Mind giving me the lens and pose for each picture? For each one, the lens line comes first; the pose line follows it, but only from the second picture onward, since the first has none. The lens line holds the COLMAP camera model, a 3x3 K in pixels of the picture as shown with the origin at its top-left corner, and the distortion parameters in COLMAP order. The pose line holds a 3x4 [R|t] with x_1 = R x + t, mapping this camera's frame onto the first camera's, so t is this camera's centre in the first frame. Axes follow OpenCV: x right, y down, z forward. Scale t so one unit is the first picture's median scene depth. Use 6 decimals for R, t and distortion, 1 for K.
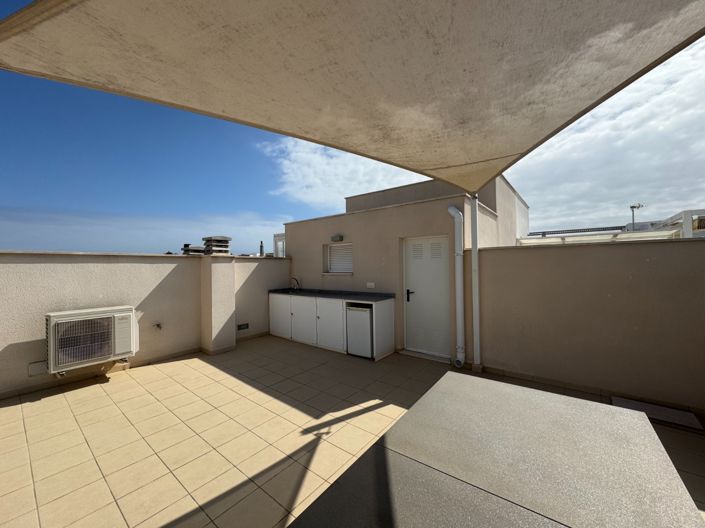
lens RADIAL K [[279.3, 0, 352.3], [0, 279.3, 265.3], [0, 0, 1]] dist [0.000246, -0.000016]
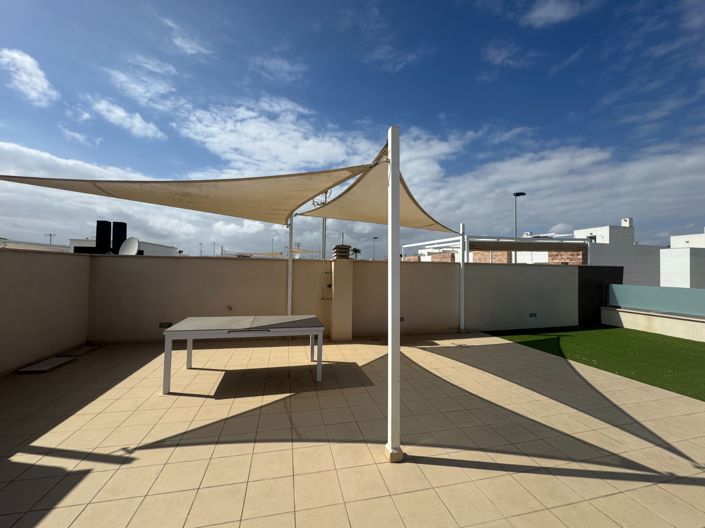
lens RADIAL K [[279.3, 0, 350.6], [0, 279.3, 265.2], [0, 0, 1]] dist [0.000246, -0.000016]
pose [[-0.785960, 0.009625, 0.618202, -1.254645], [-0.008535, 0.999615, -0.026414, 0.009661], [-0.618218, -0.026037, -0.785575, 1.277321]]
